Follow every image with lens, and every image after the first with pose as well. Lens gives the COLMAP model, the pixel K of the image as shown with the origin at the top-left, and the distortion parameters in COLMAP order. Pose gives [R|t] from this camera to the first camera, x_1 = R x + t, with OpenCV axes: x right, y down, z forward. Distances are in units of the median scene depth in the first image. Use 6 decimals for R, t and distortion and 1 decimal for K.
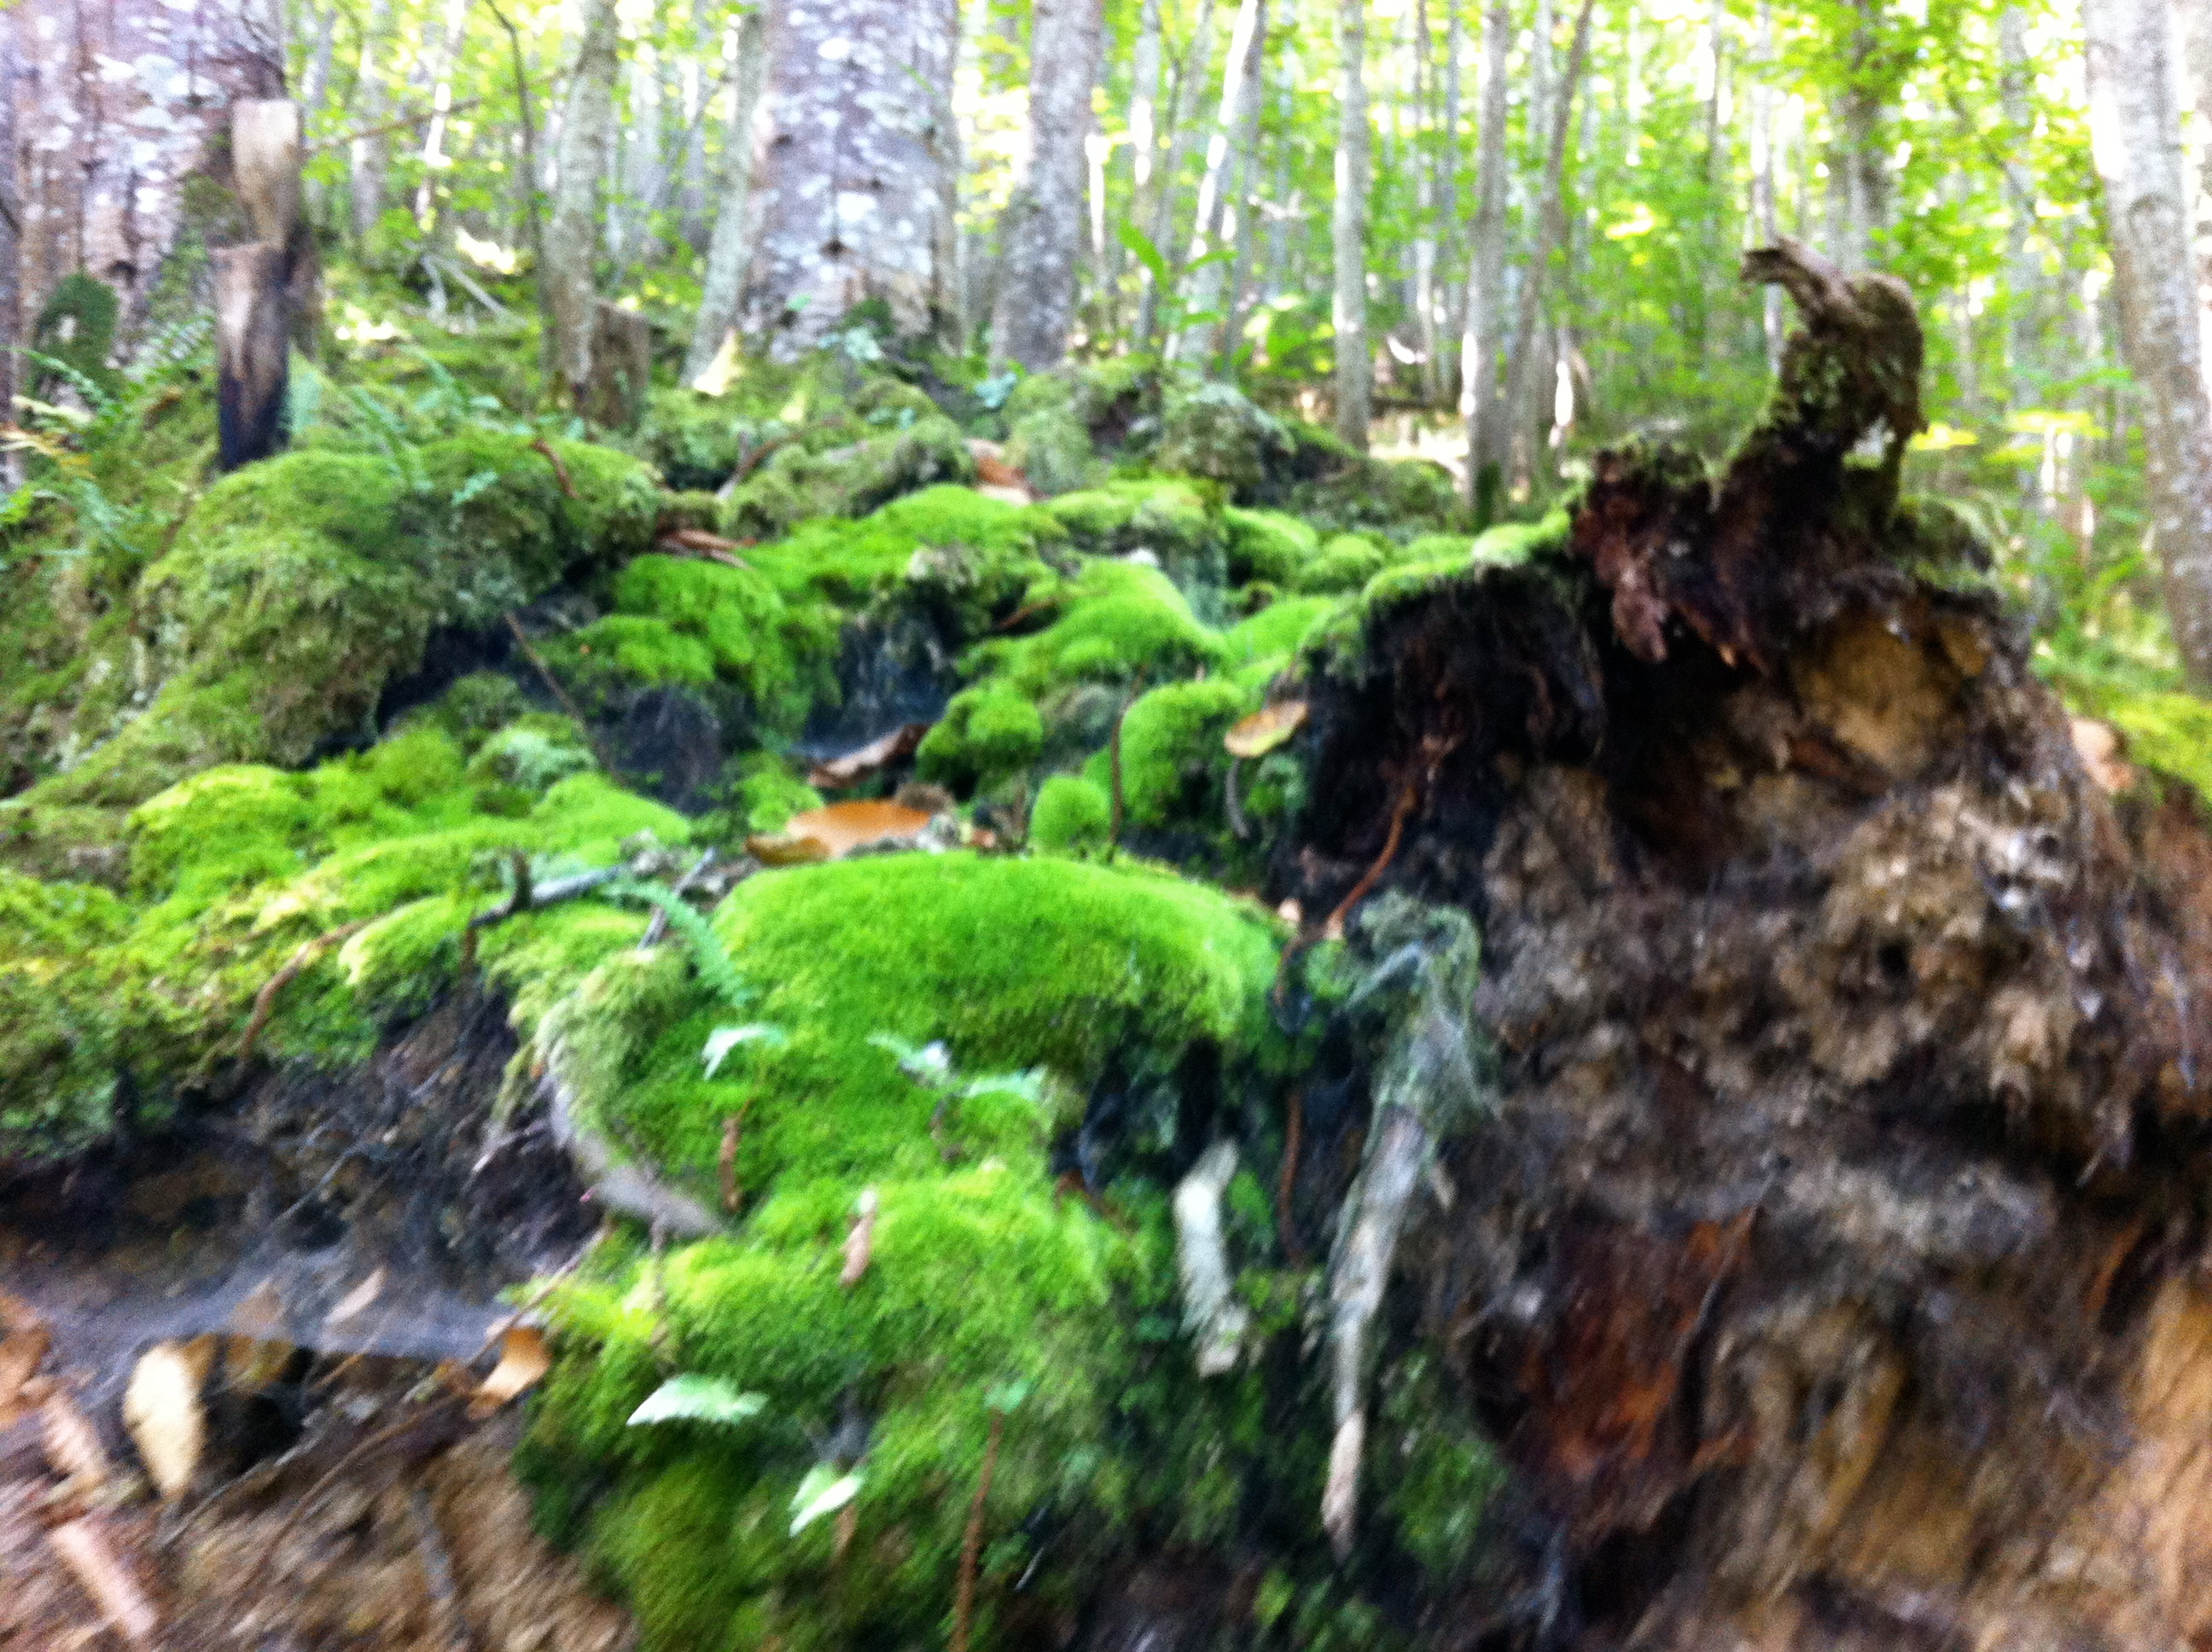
lens RADIAL K [[2255.5, 0, 1108.8], [0, 2255.5, 858.0], [0, 0, 1]] dist [0.138622, -0.425645]
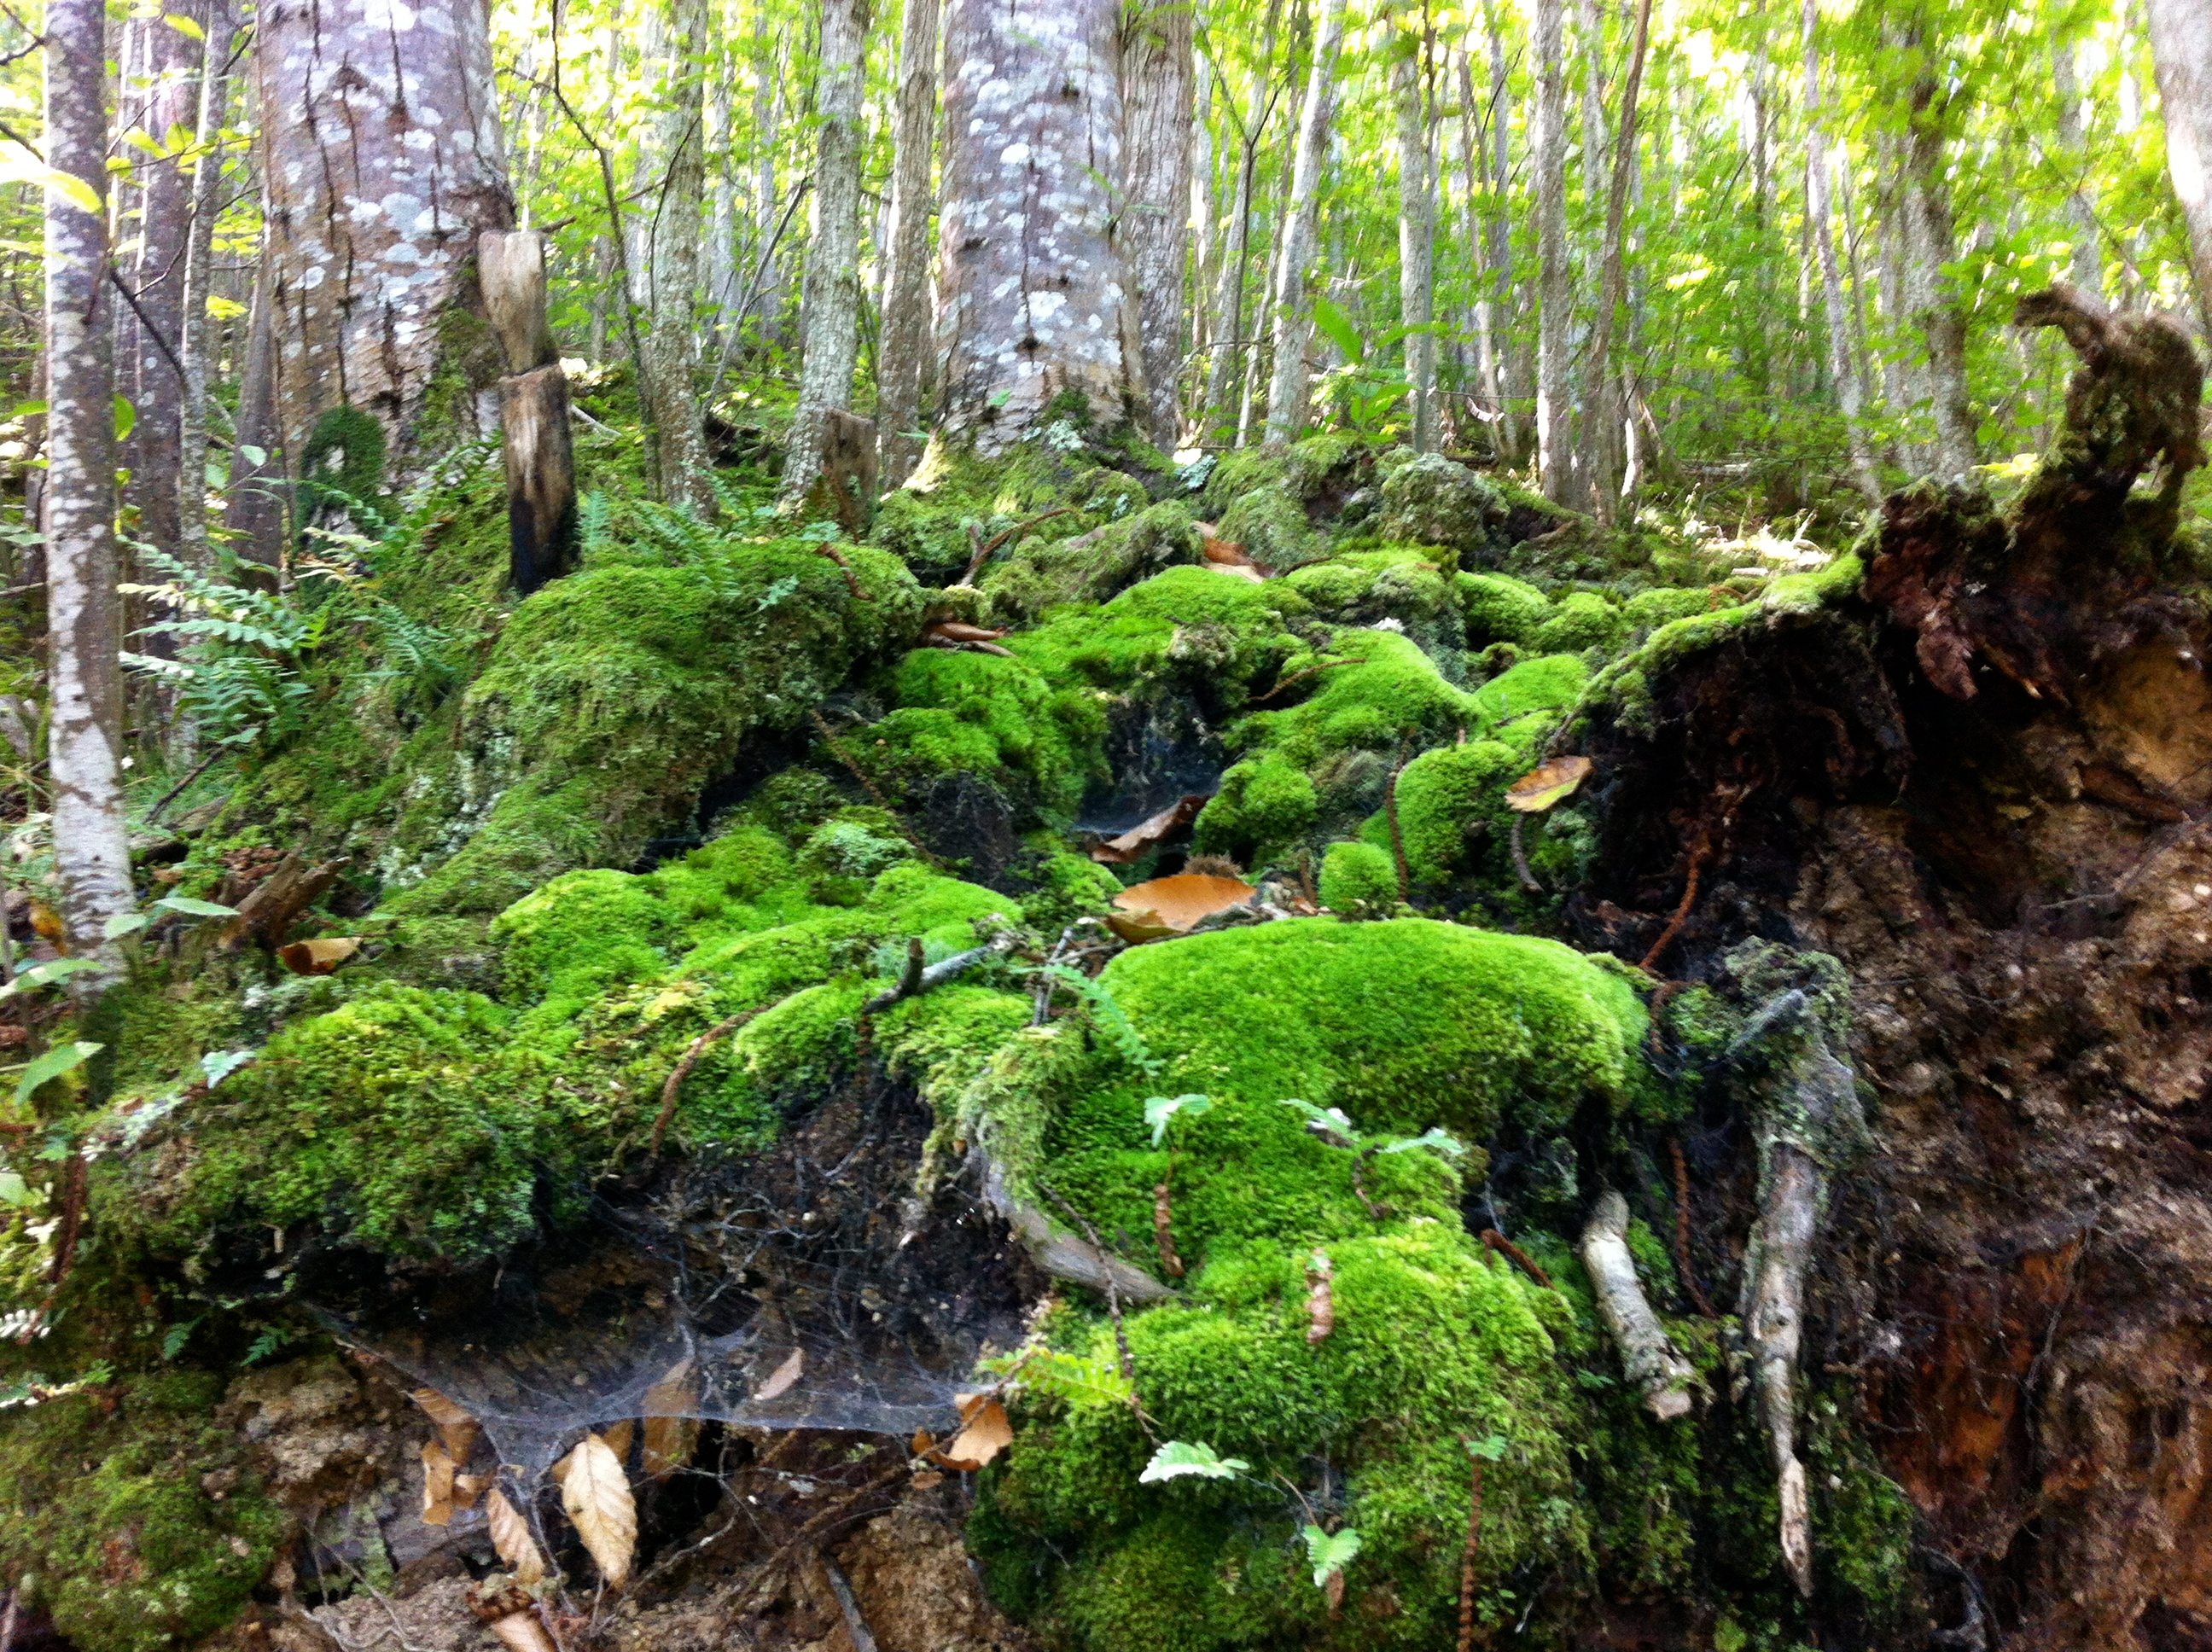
lens RADIAL K [[2234.5, 0, 1102.9], [0, 2234.5, 830.3], [0, 0, 1]] dist [0.147452, -0.393356]
pose [[0.998229, -0.049404, -0.033129, -0.104786], [0.047930, 0.997885, -0.043918, -0.001910], [0.035228, 0.042252, 0.998486, -0.018576]]
